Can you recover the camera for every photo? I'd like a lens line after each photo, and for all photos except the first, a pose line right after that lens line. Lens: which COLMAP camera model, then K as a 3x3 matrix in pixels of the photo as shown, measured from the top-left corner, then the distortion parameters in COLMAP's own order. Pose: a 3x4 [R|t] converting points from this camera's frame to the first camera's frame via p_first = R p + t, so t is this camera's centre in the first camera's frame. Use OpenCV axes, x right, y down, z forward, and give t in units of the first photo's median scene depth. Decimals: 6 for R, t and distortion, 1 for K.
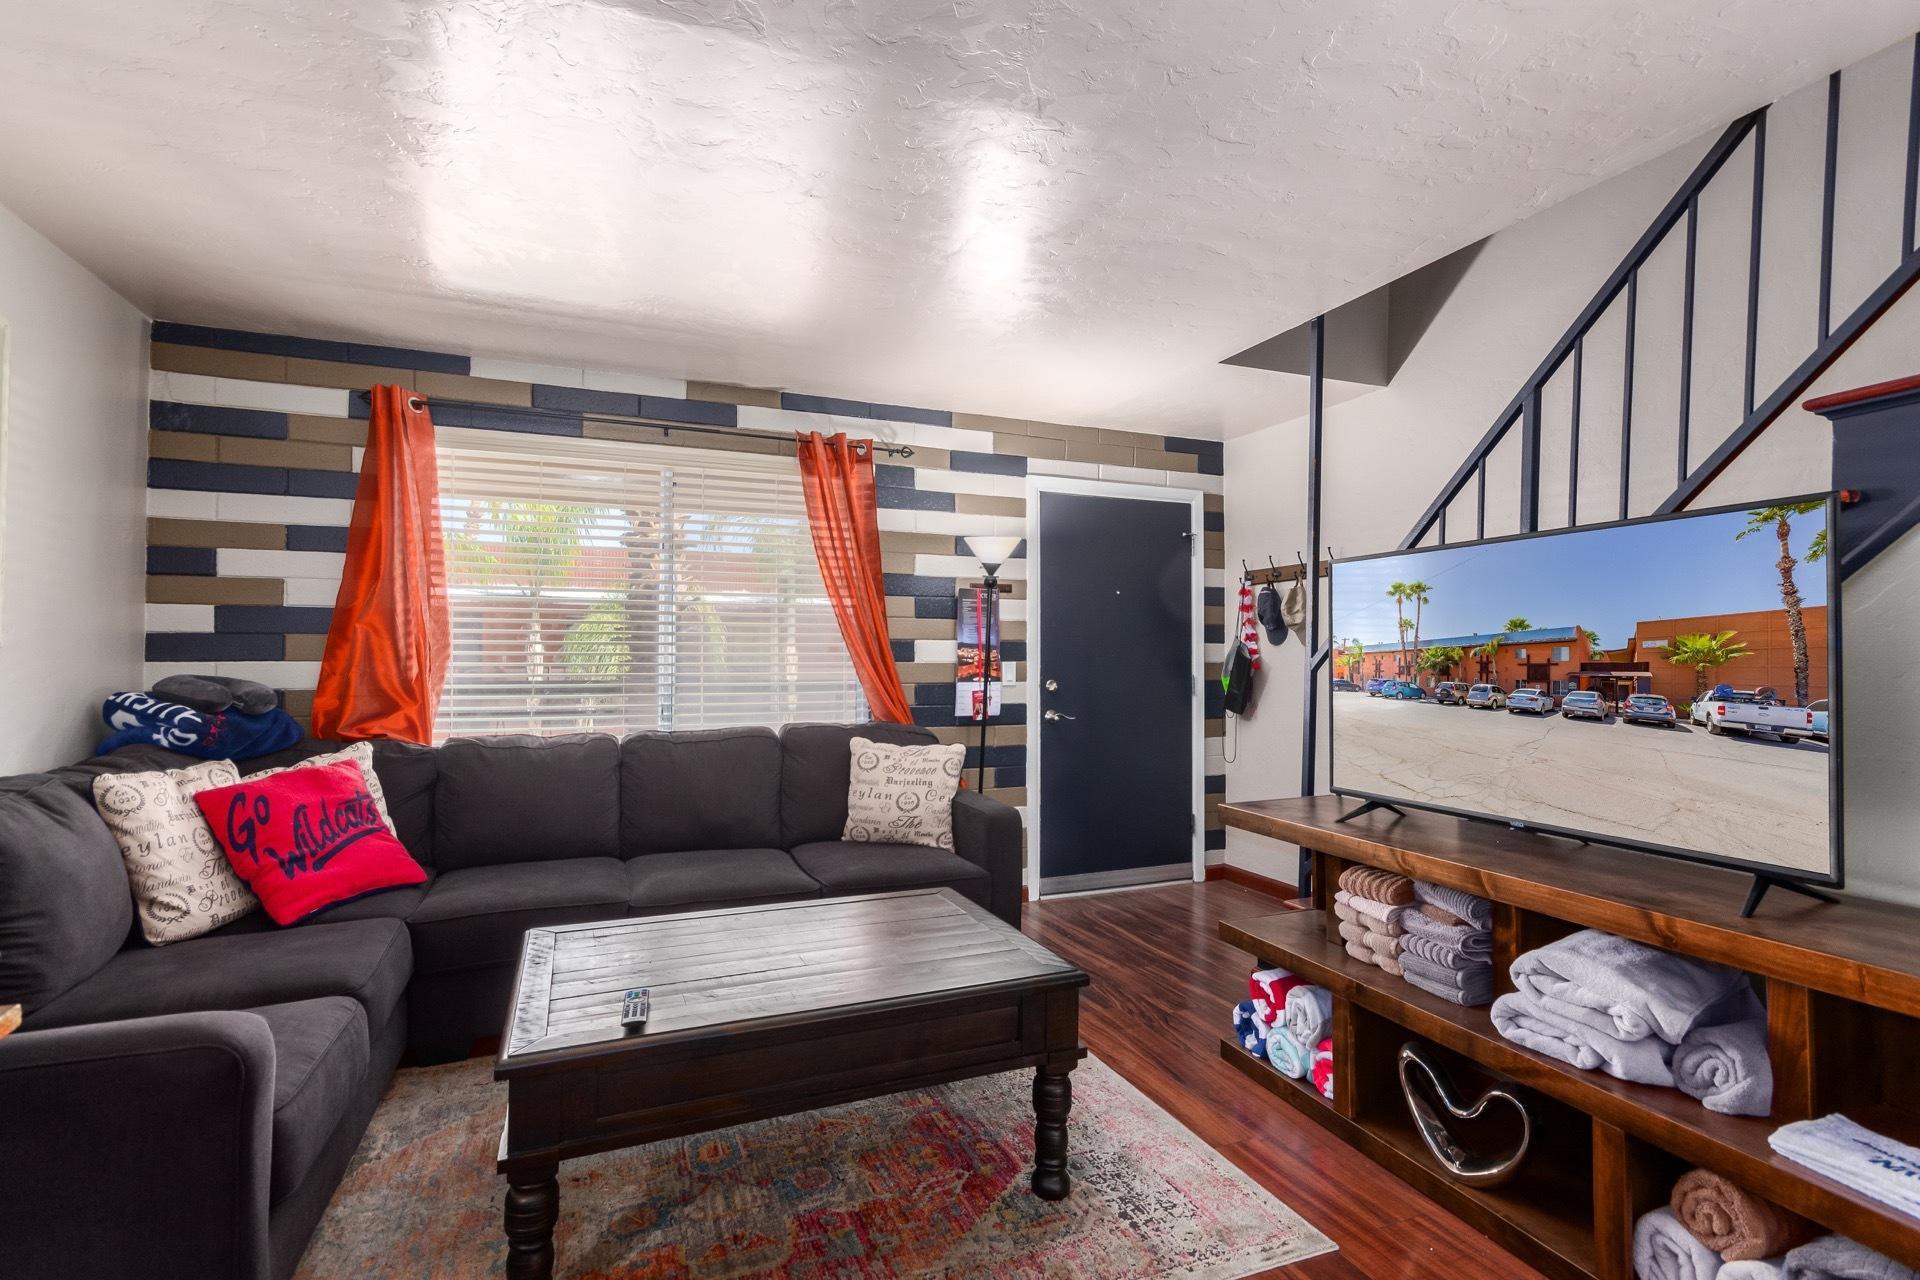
lens RADIAL K [[895.8, 0, 963.2], [0, 895.8, 647.3], [0, 0, 1]] dist [0.001334, 0.000422]
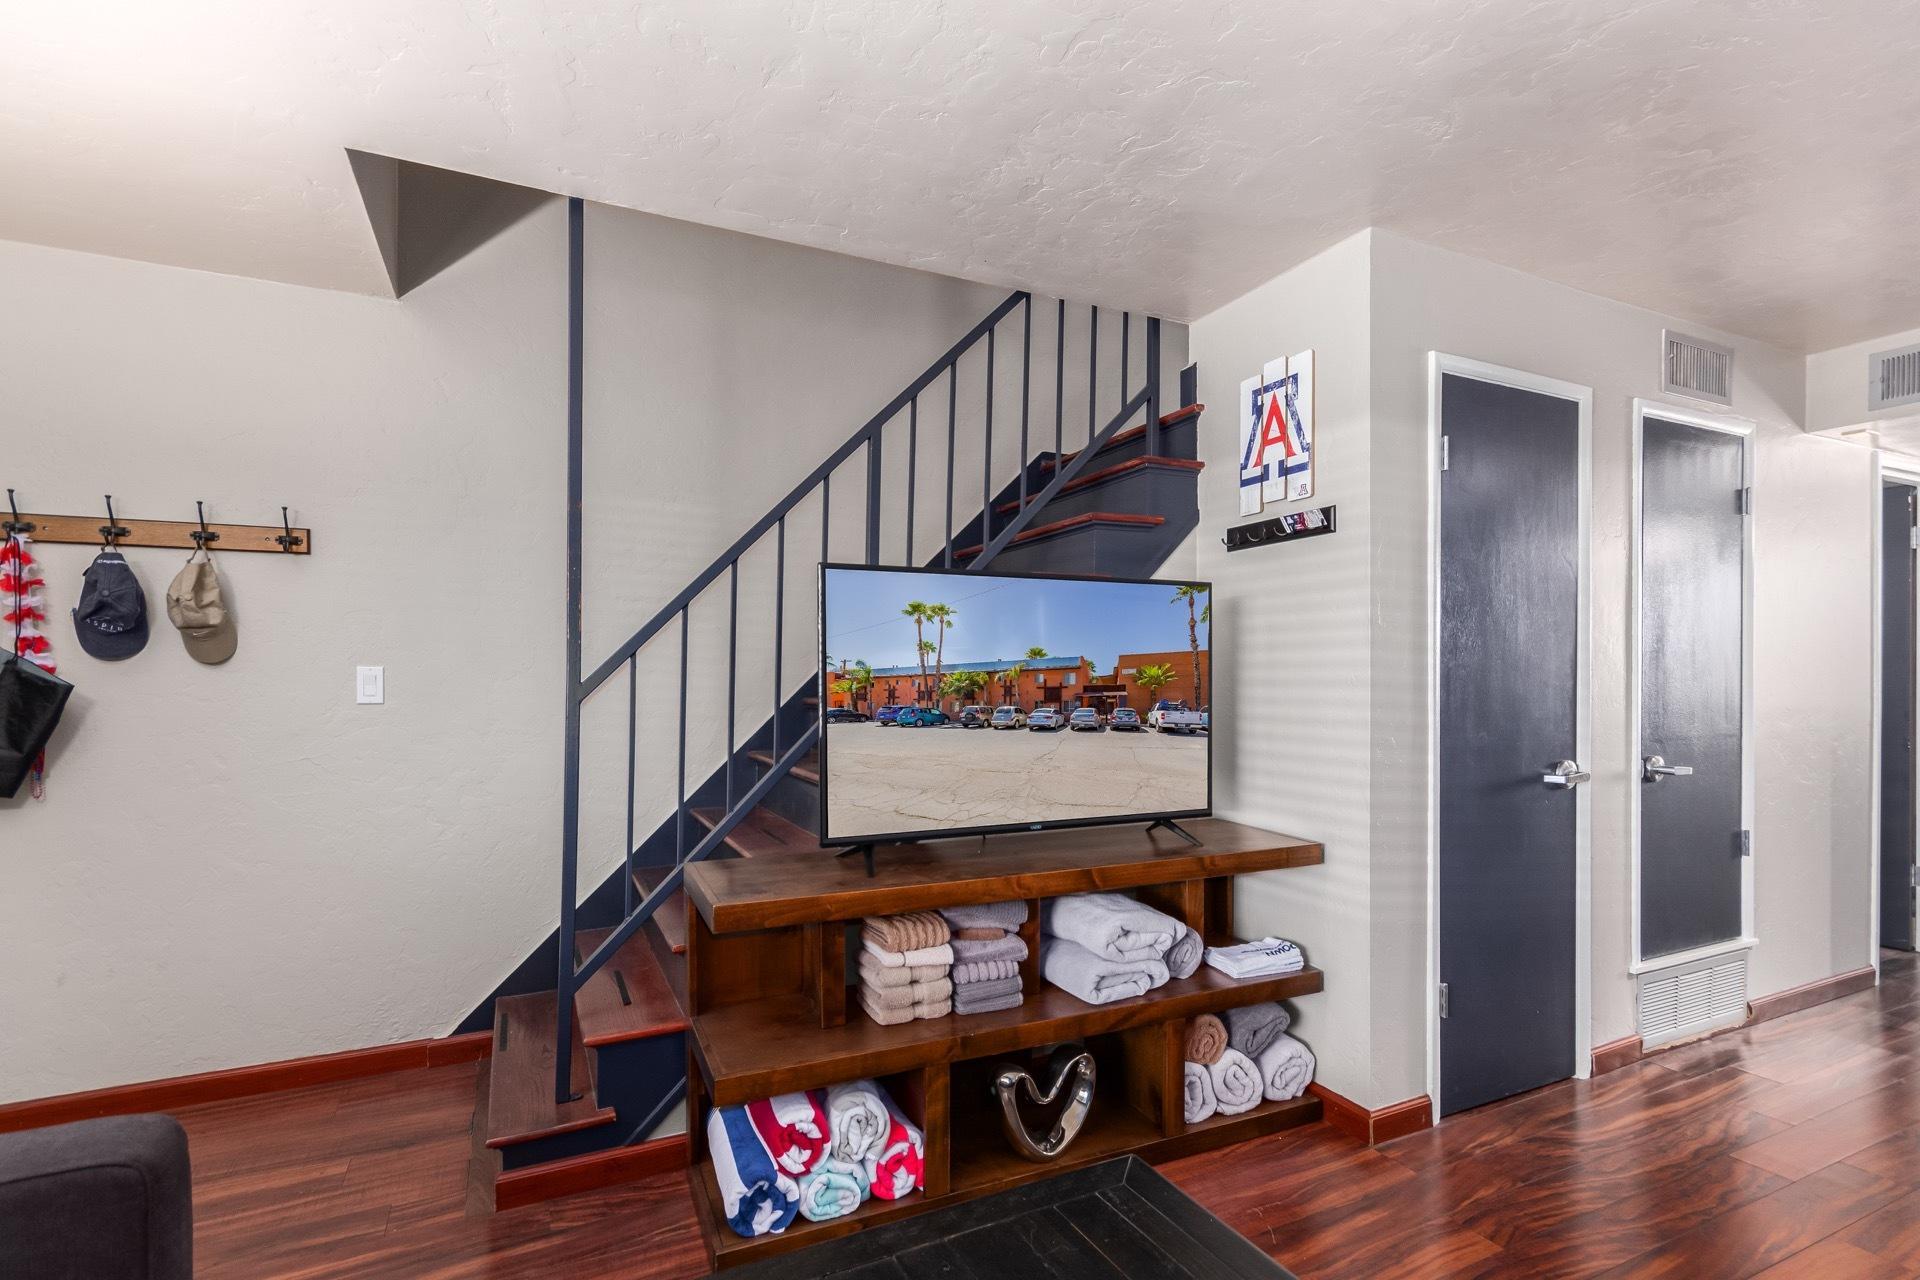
lens RADIAL K [[887.3, 0, 959.4], [0, 887.3, 691.7], [0, 0, 1]] dist [-0.000408, -0.000046]
pose [[-0.050640, -0.011743, 0.998648, -0.349781], [-0.007427, 0.999908, 0.011381, 0.008296], [-0.998689, -0.006841, -0.050722, 0.794851]]
